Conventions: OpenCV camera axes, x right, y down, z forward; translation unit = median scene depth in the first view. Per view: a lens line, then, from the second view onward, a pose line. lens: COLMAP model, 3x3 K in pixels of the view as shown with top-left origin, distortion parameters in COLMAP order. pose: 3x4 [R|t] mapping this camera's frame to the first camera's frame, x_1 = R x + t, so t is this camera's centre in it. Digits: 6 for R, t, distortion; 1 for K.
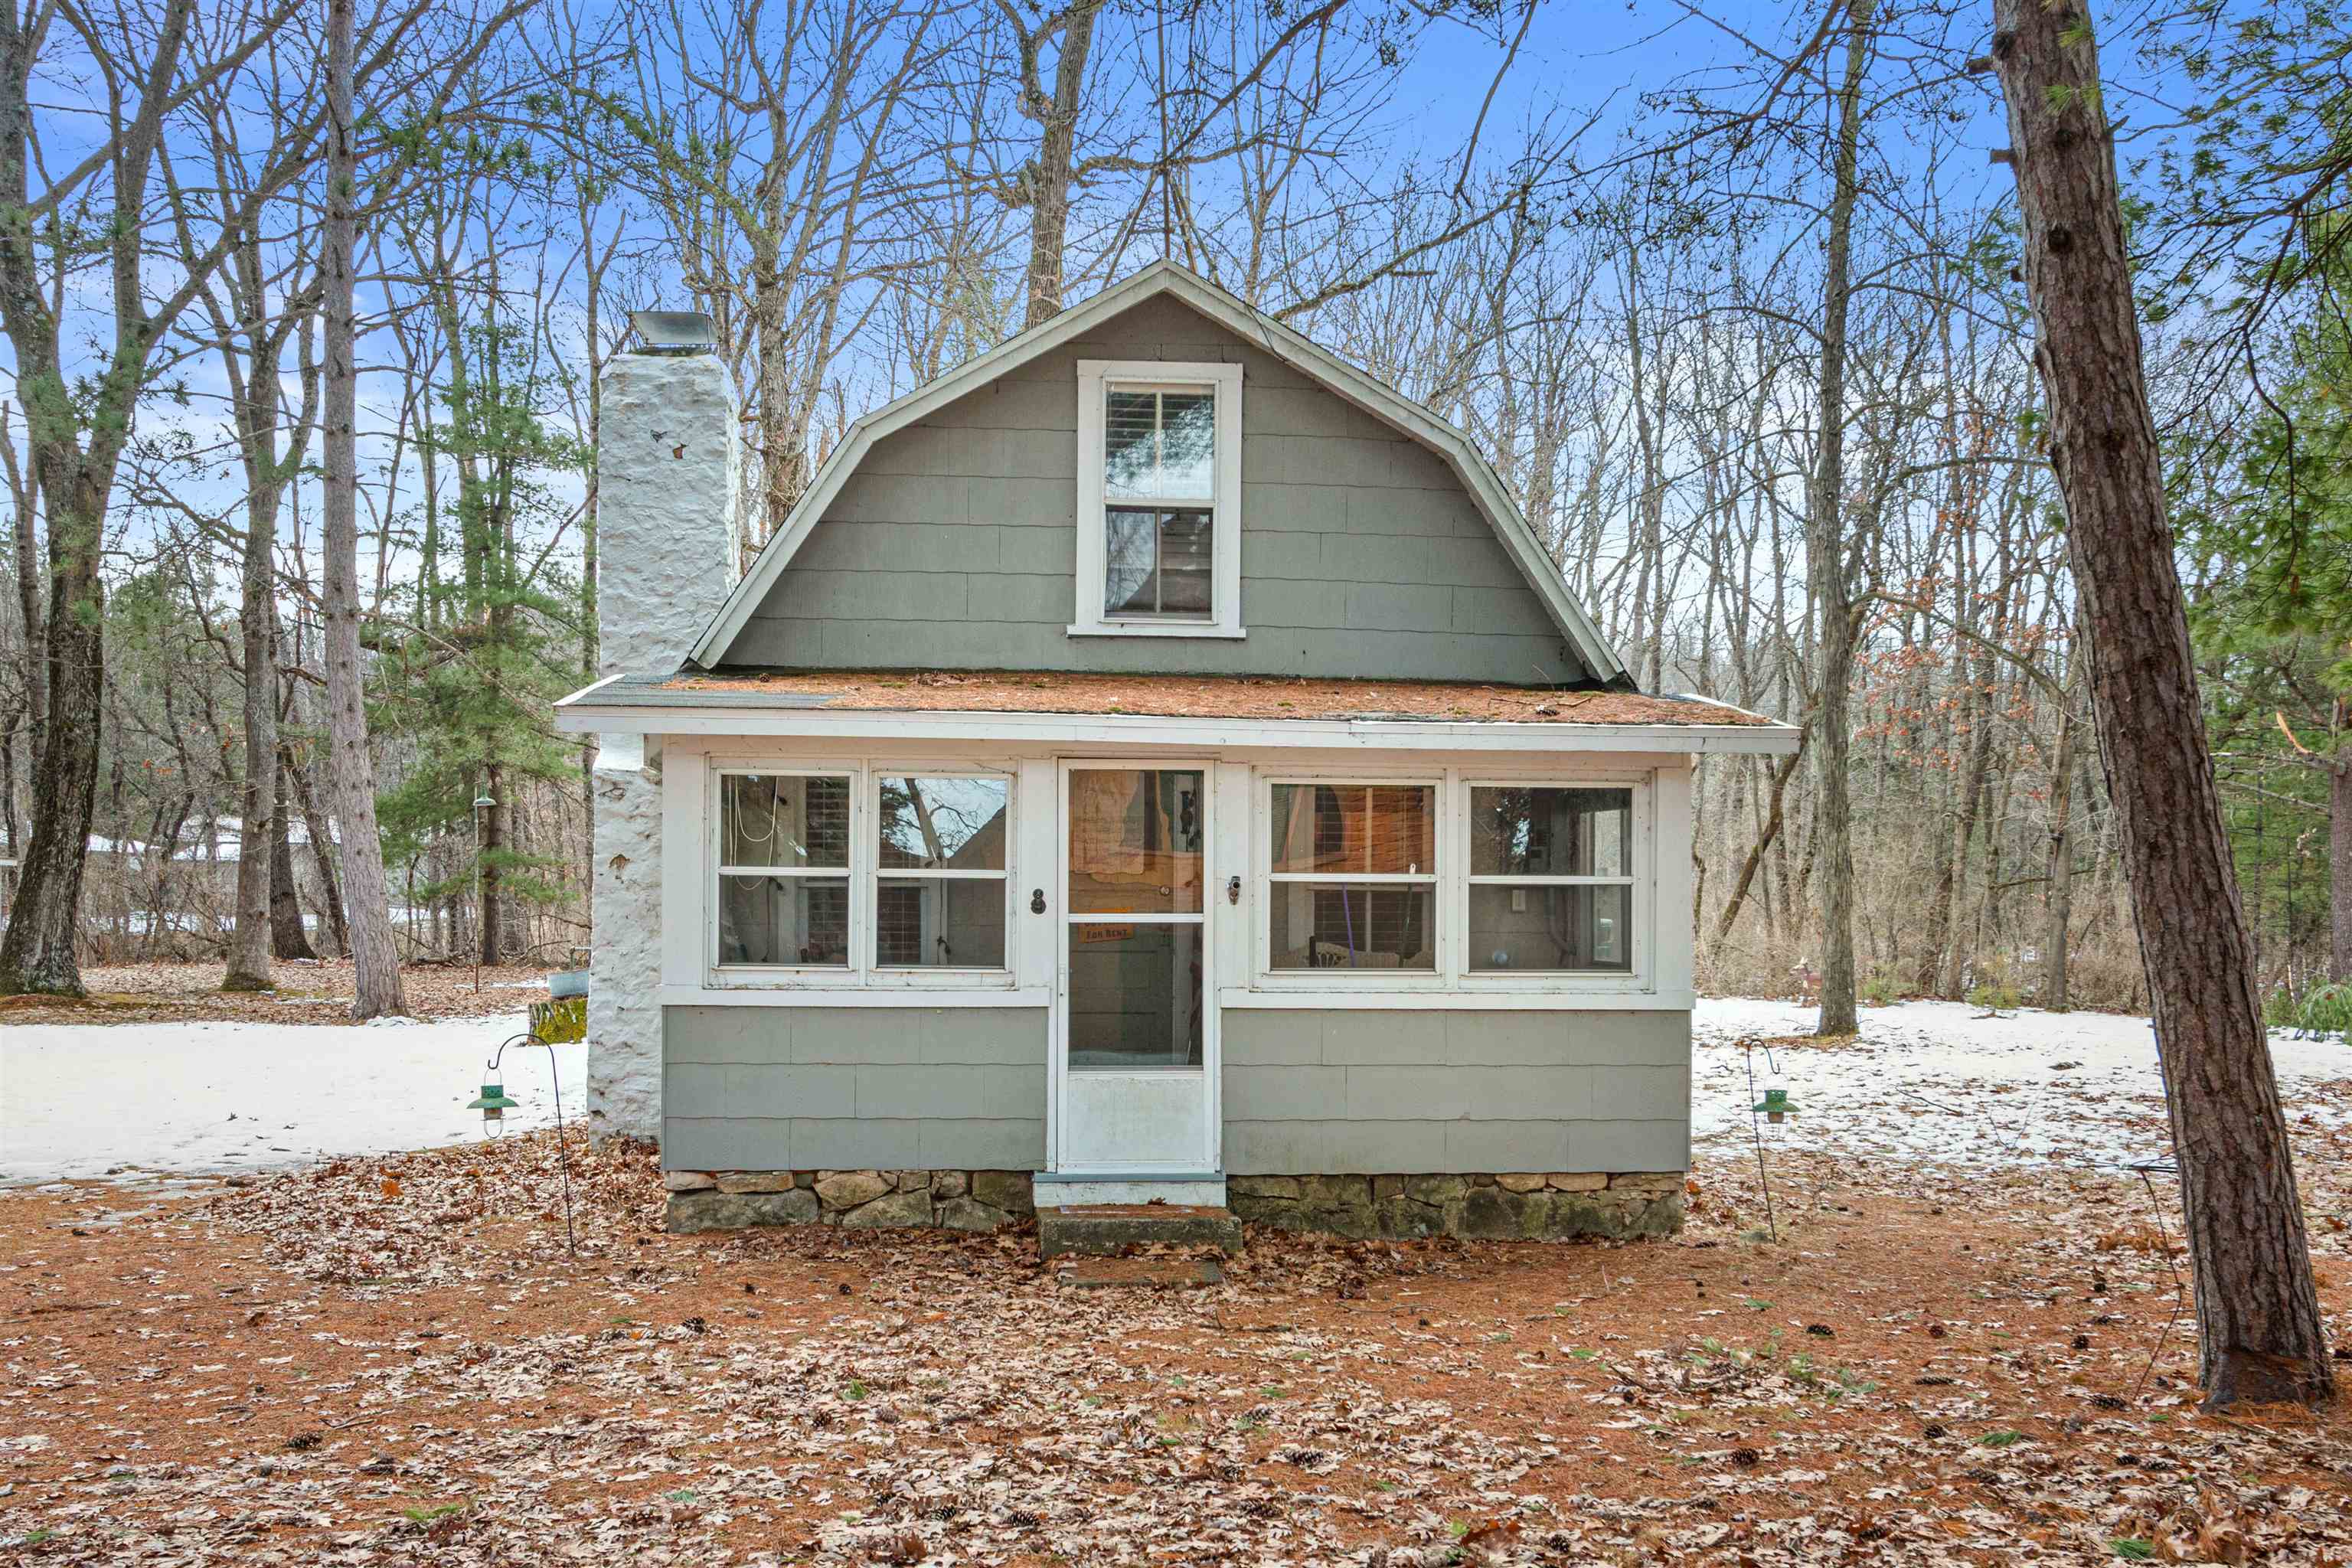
lens RADIAL K [[2038.1, 0, 1174.5], [0, 2038.1, 780.0], [0, 0, 1]] dist [-0.002724, -0.000955]
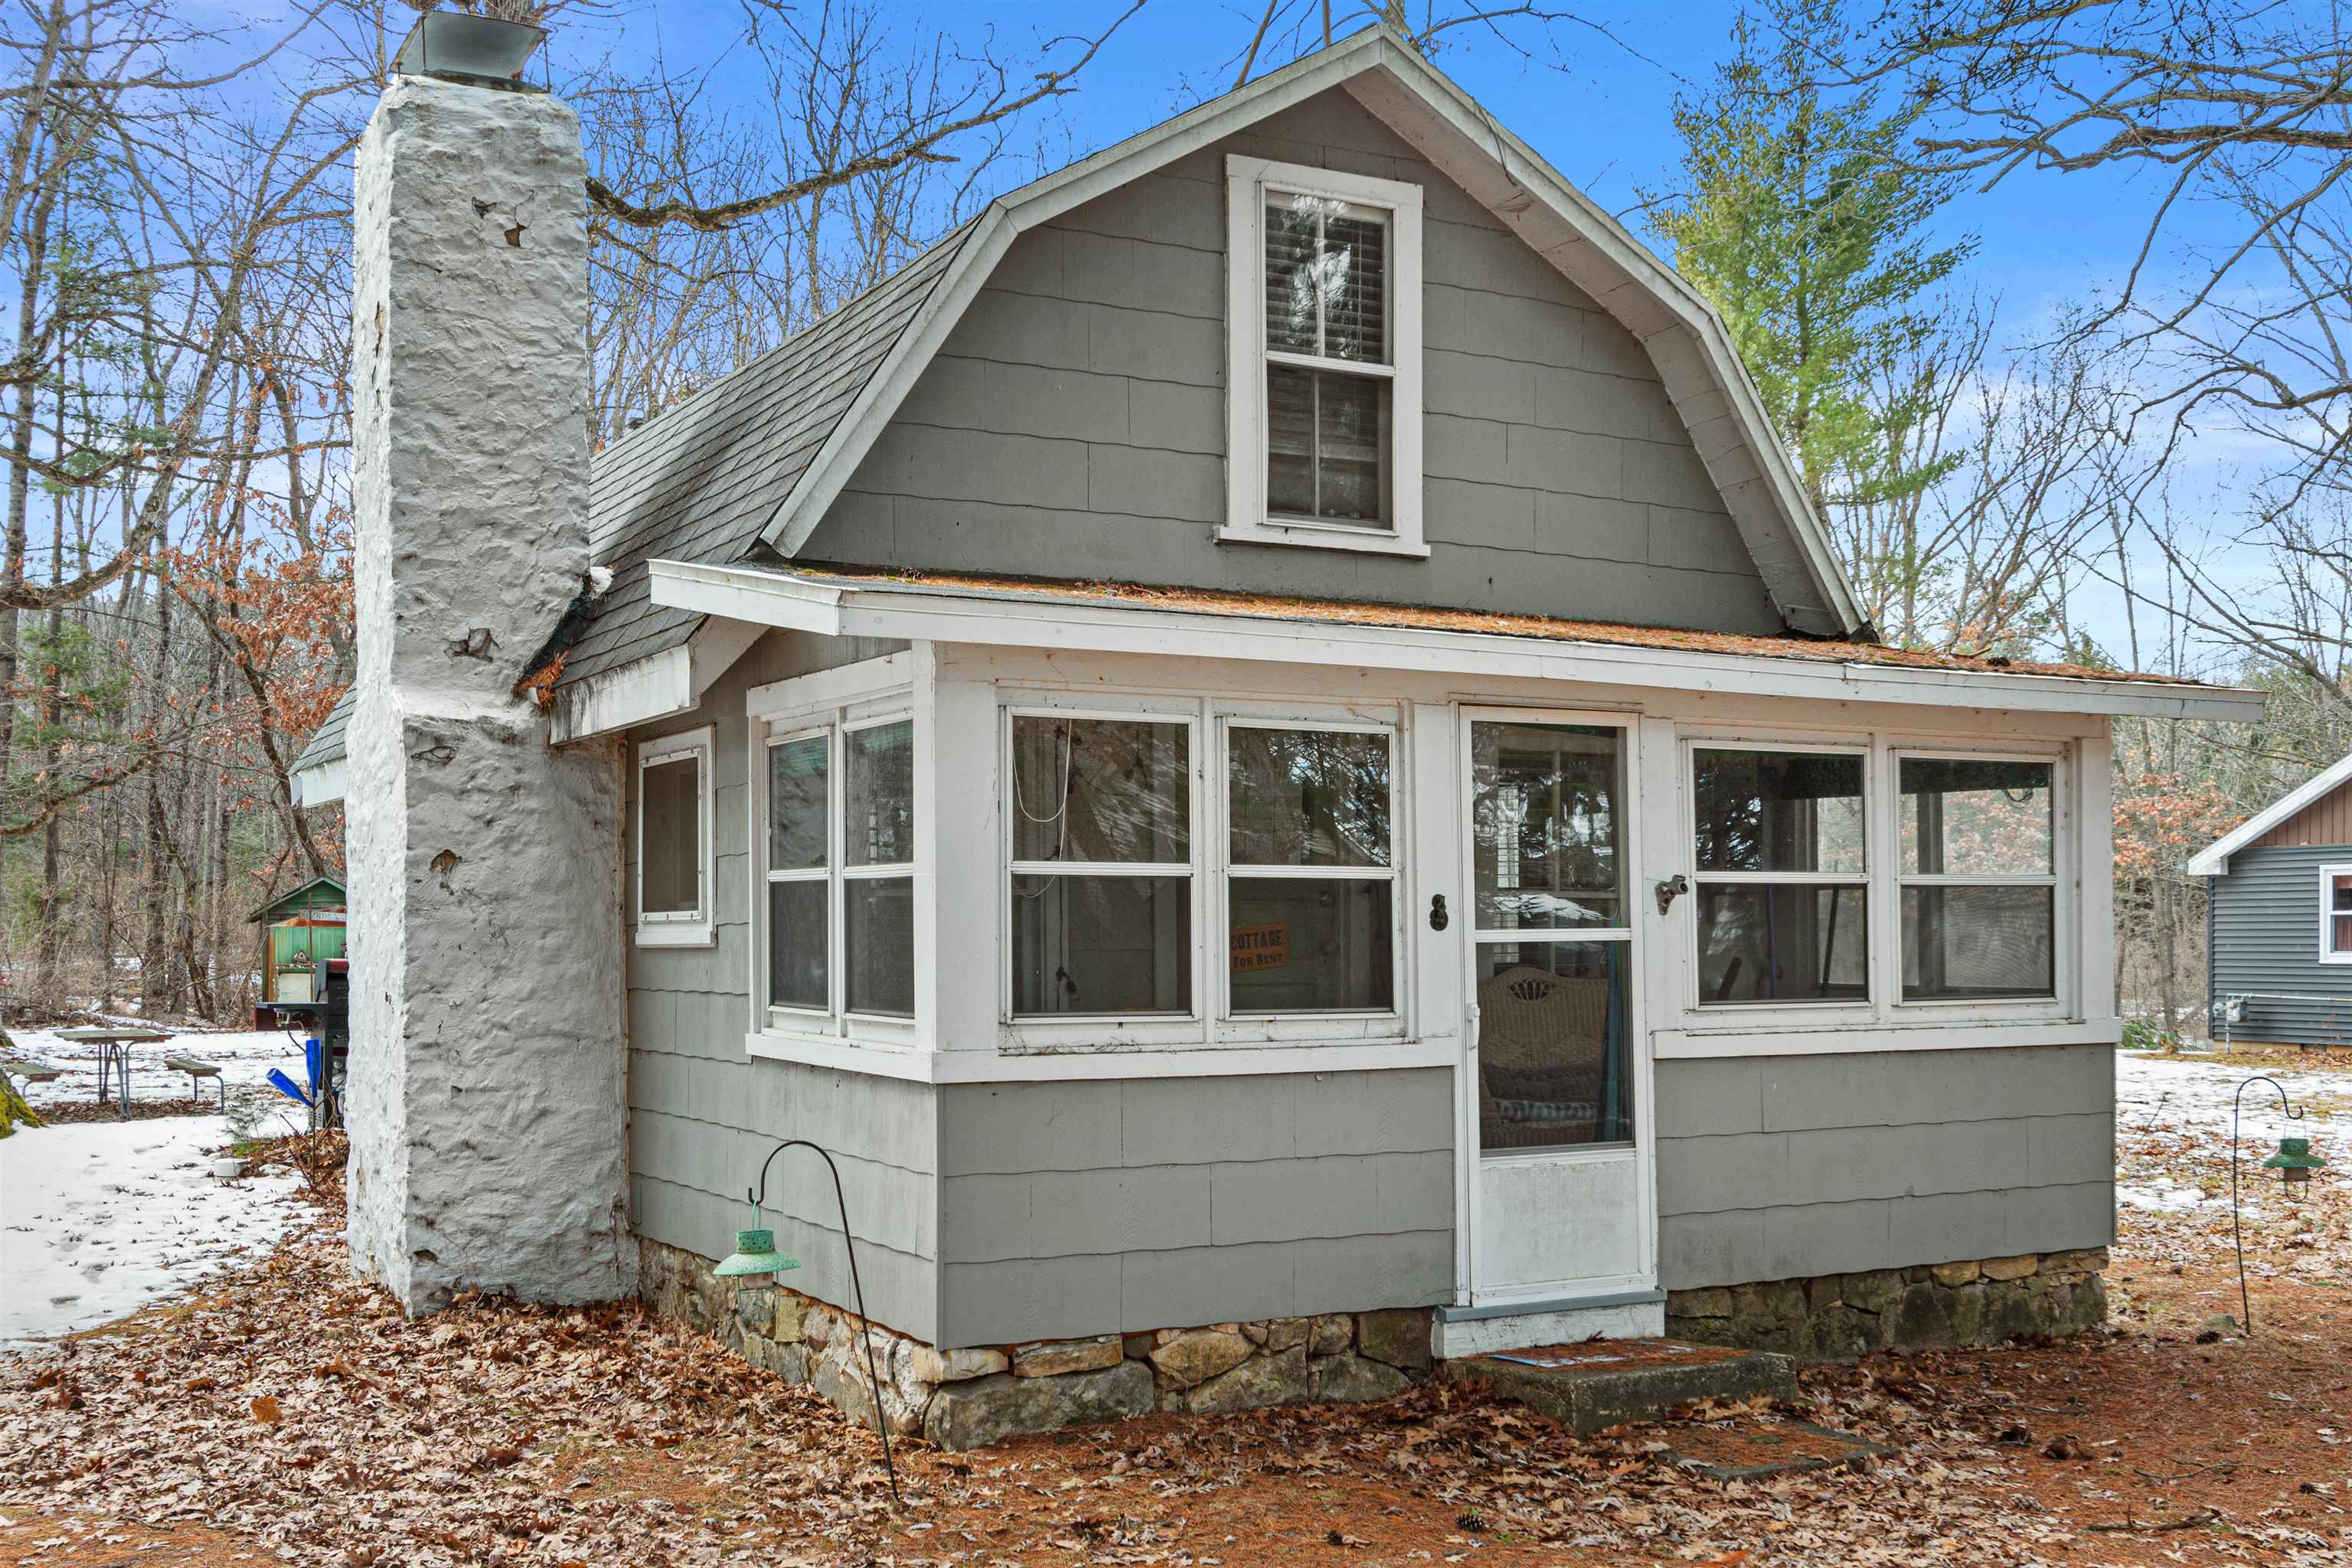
lens RADIAL K [[2304.3, 0, 1176.5], [0, 2304.3, 796.2], [0, 0, 1]] dist [-0.010360, 0.000000]
pose [[0.924277, 0.012206, 0.381528, -0.438259], [-0.013308, 0.999911, 0.000250, 0.021302], [-0.381491, -0.005308, 0.924357, 0.314135]]
